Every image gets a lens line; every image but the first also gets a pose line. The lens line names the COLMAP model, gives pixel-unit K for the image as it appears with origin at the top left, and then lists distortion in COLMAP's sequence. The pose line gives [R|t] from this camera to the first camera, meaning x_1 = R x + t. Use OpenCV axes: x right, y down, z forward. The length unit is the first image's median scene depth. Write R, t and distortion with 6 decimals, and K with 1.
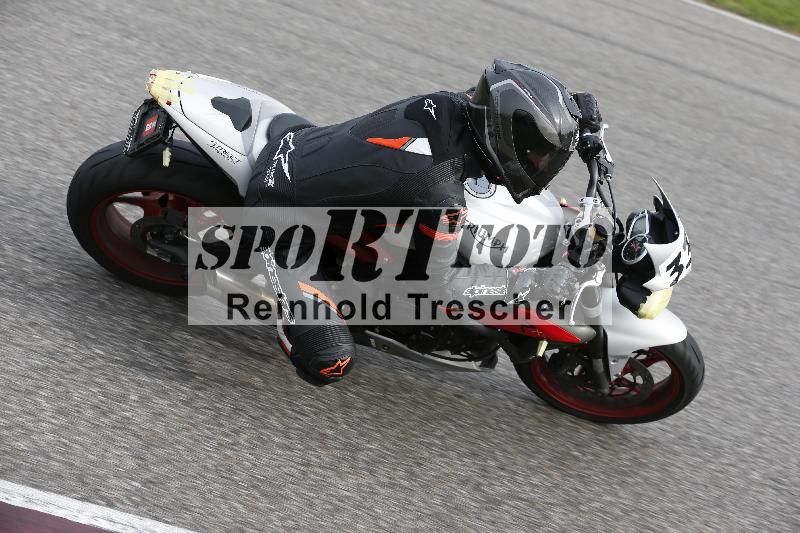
lens RADIAL K [[2578.1, 0, 400.0], [0, 2578.1, 266.5], [0, 0, 1]] dist [0.018934, -1.718300]
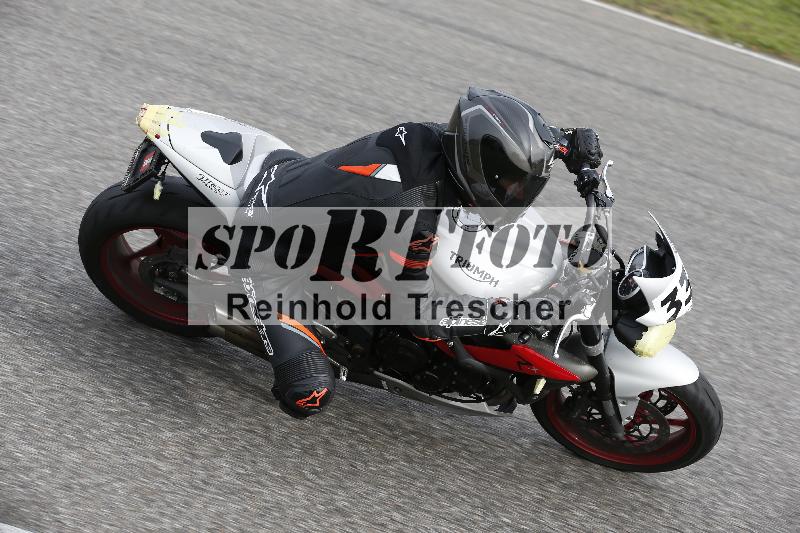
lens RADIAL K [[2578.1, 0, 400.0], [0, 2578.1, 266.5], [0, 0, 1]] dist [0.018934, -1.718300]
pose [[0.989594, -0.001161, -0.143884, 0.146158], [-0.007784, 0.998071, -0.061589, 0.047800], [0.143678, 0.062068, 0.987676, 0.018960]]
